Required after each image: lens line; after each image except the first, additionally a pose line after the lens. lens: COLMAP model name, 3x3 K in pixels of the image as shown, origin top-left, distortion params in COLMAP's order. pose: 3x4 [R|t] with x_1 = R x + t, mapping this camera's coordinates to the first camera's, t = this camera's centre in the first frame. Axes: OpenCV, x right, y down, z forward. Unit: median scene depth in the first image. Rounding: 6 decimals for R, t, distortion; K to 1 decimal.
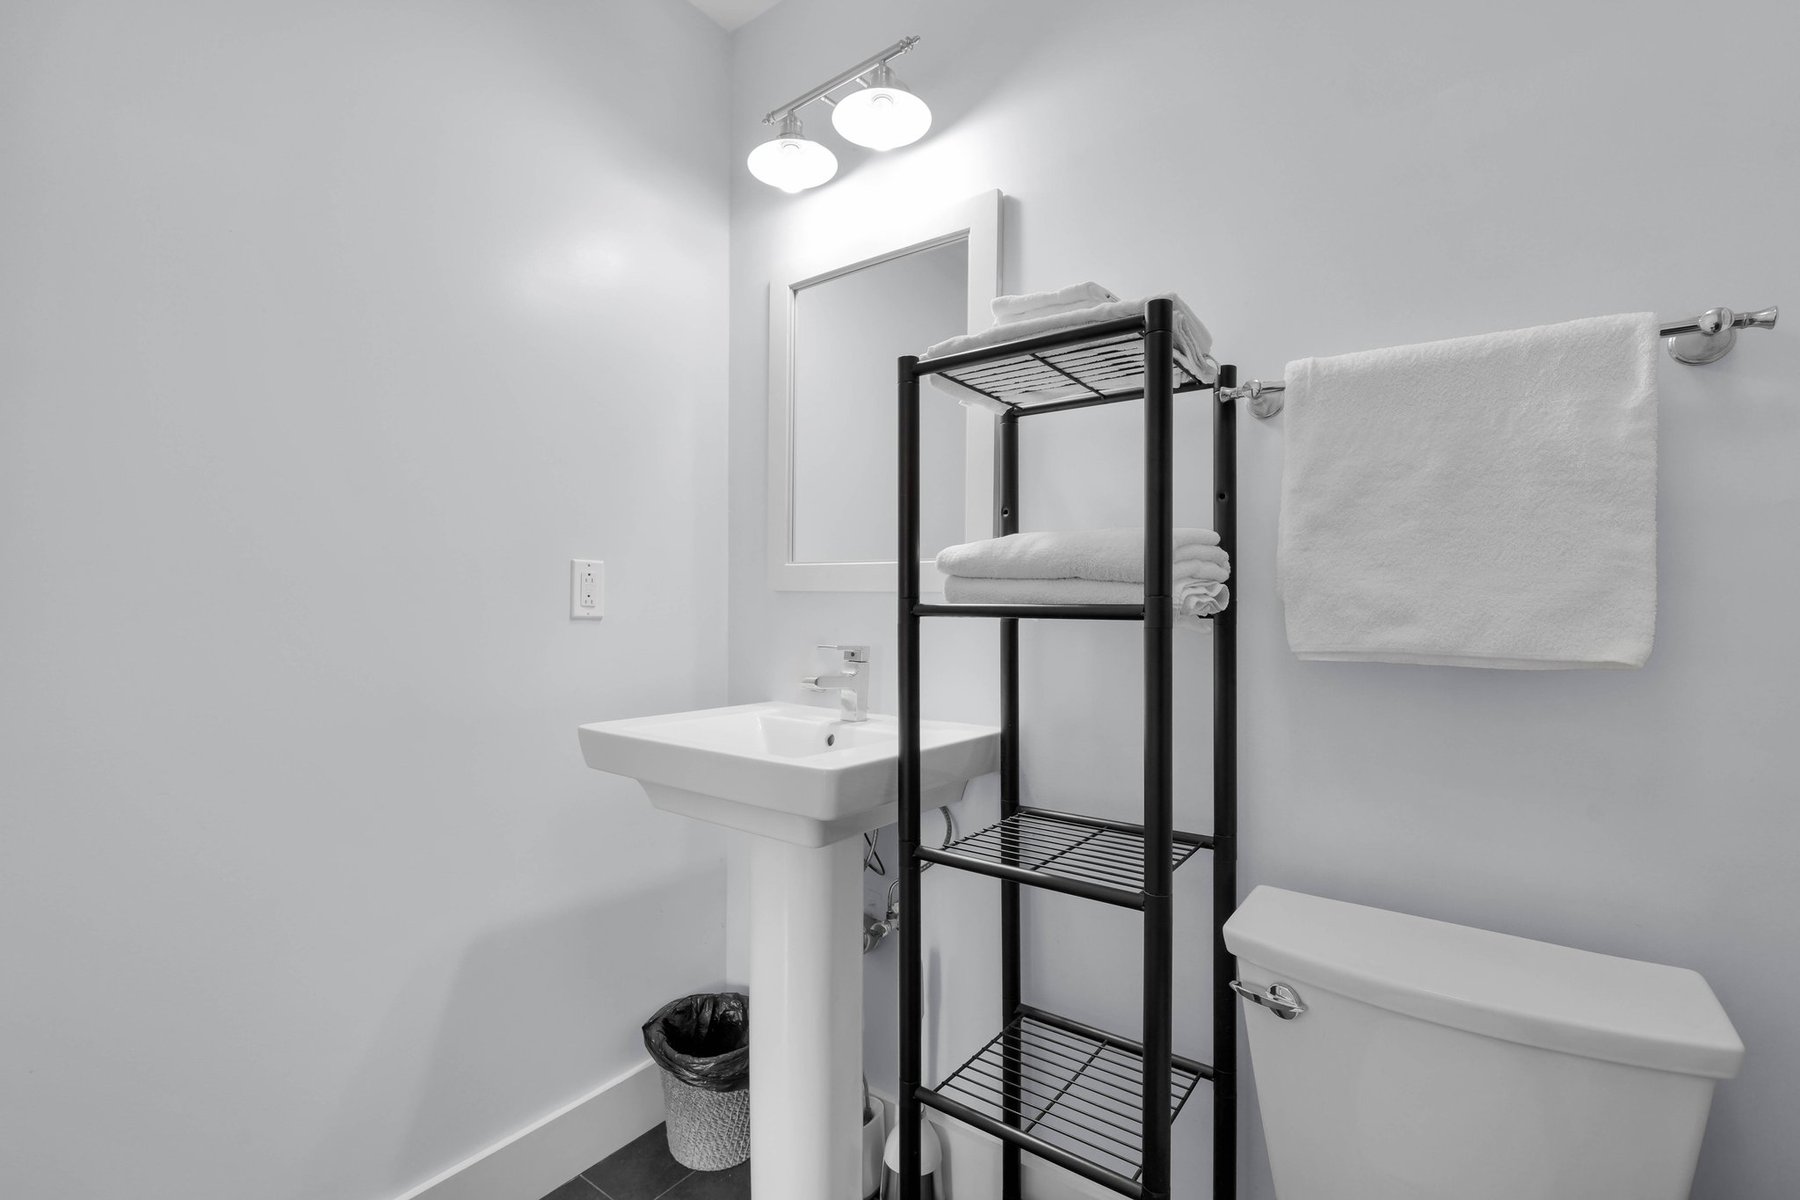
lens RADIAL K [[796.0, 0, 897.5], [0, 796.0, 604.4], [0, 0, 1]] dist [-0.014012, 0.000077]
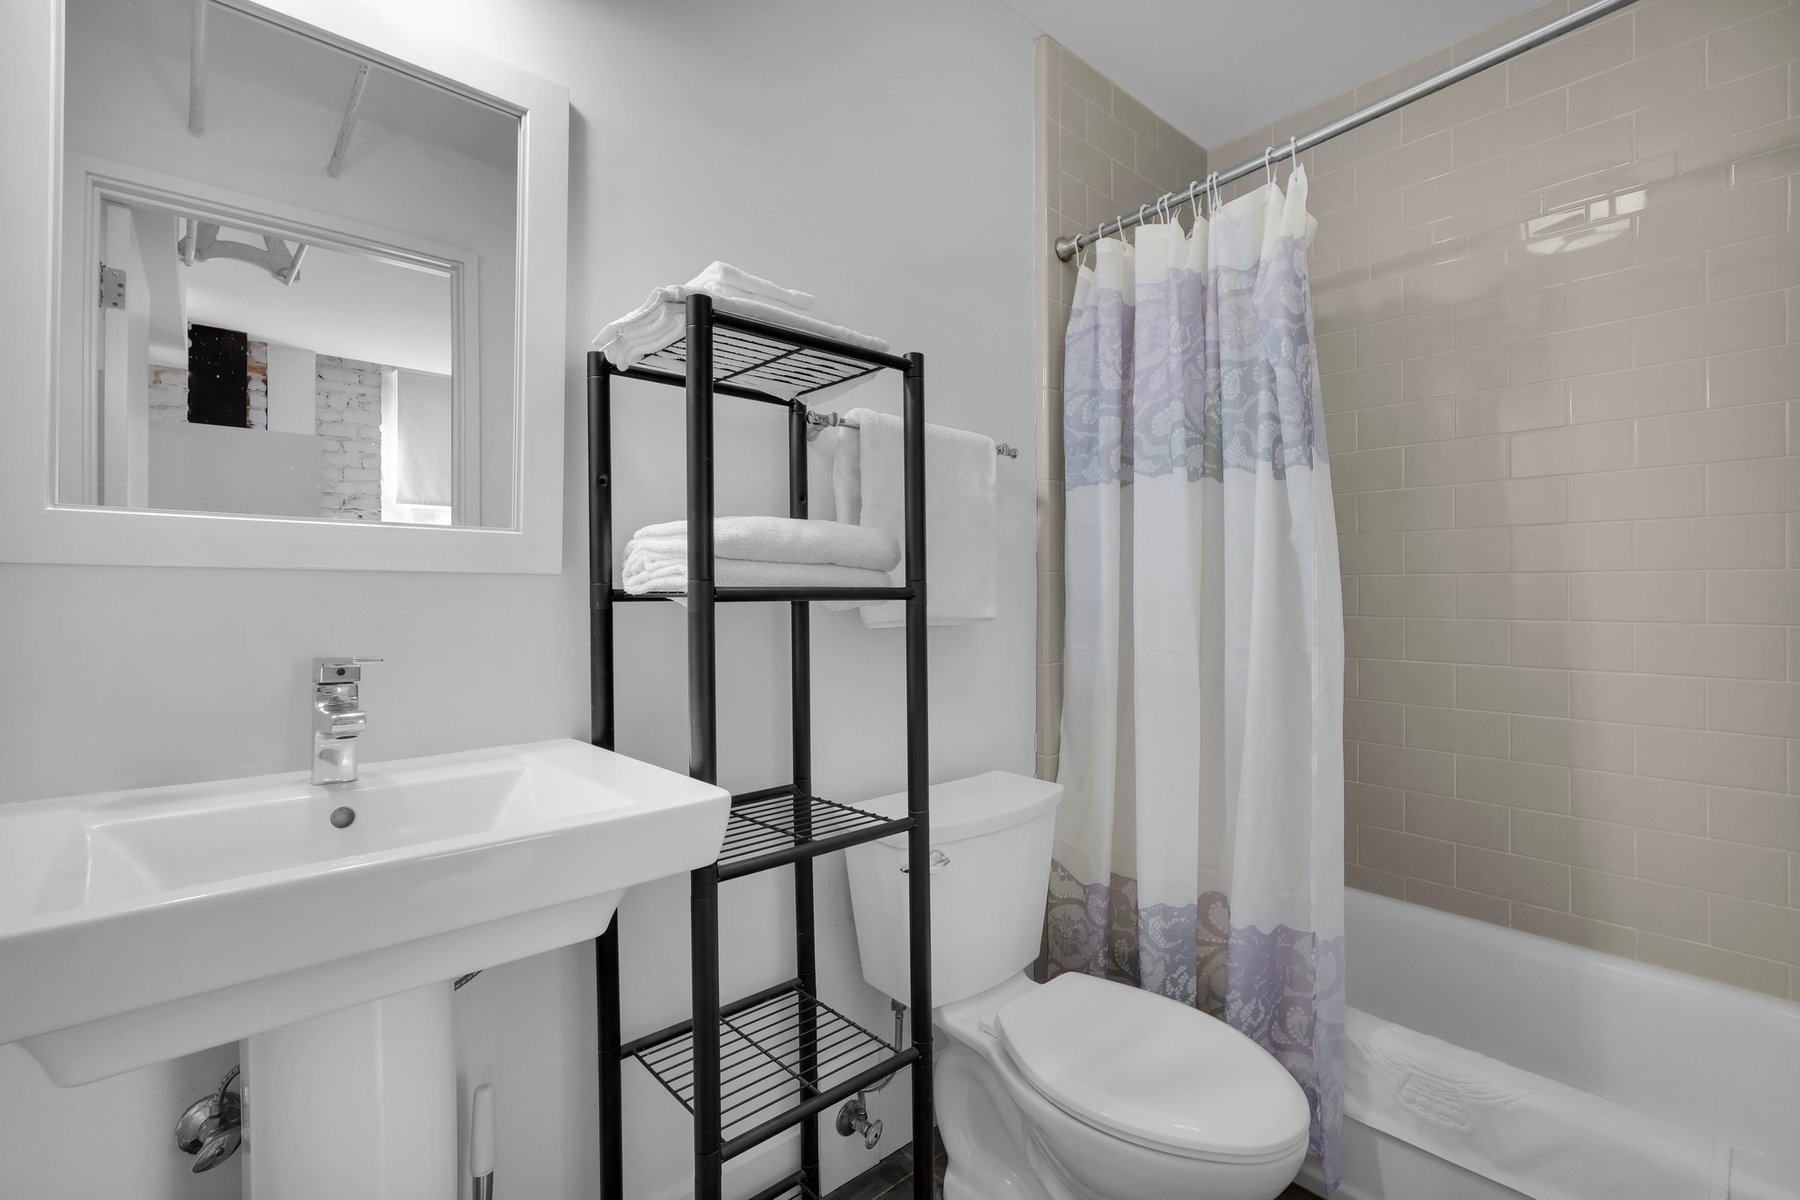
lens RADIAL K [[796.0, 0, 904.7], [0, 796.0, 576.2], [0, 0, 1]] dist [-0.014012, 0.000077]
pose [[0.155507, 0.005191, 0.987821, -0.842161], [0.007542, 0.999951, -0.006442, -0.007688], [-0.987806, 0.008452, 0.155460, 0.709568]]
